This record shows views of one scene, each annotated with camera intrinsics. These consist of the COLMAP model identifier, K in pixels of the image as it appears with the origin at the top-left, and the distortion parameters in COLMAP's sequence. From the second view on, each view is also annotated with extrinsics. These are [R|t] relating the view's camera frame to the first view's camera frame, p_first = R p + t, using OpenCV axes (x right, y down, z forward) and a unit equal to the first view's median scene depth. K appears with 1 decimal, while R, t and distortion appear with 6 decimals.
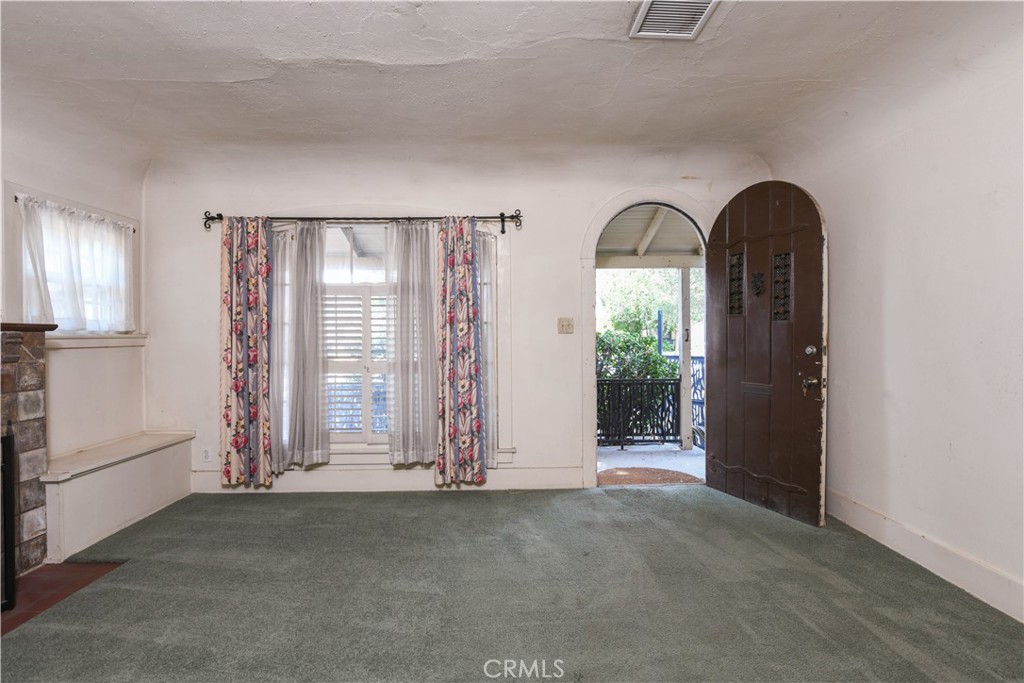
lens RADIAL K [[469.1, 0, 514.5], [0, 469.1, 335.0], [0, 0, 1]] dist [-0.012731, -0.001604]
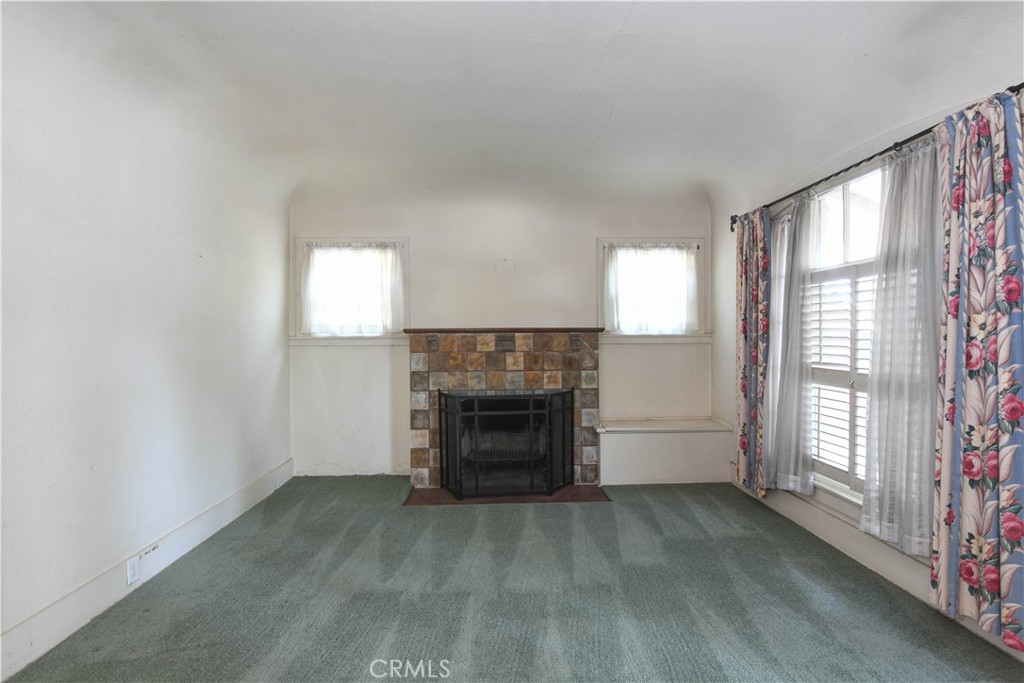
lens RADIAL K [[469.1, 0, 514.5], [0, 469.1, 335.0], [0, 0, 1]] dist [-0.012731, -0.001604]
pose [[0.027460, 0.003894, -0.999615, 0.491744], [0.004139, 0.999983, 0.004009, -0.006234], [0.999614, -0.004248, 0.027444, 0.638909]]
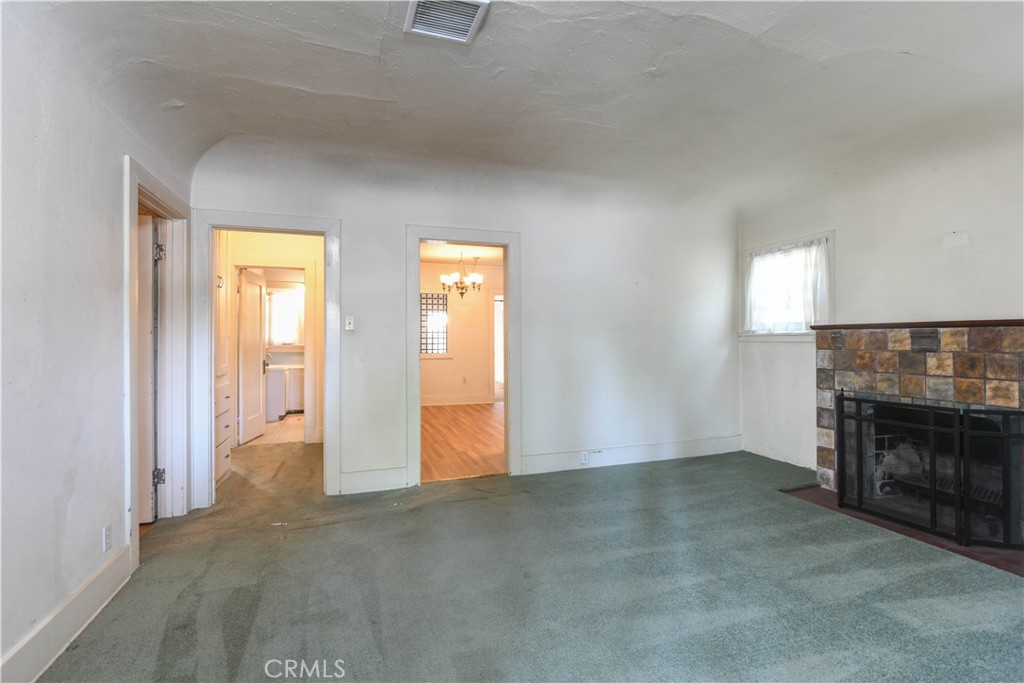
lens RADIAL K [[469.1, 0, 514.5], [0, 469.1, 335.0], [0, 0, 1]] dist [-0.012731, -0.001604]
pose [[-0.947717, 0.007588, -0.319021, 0.371930], [0.008988, 0.999955, -0.002917, 0.004629], [0.318984, -0.005632, -0.947743, 1.409767]]
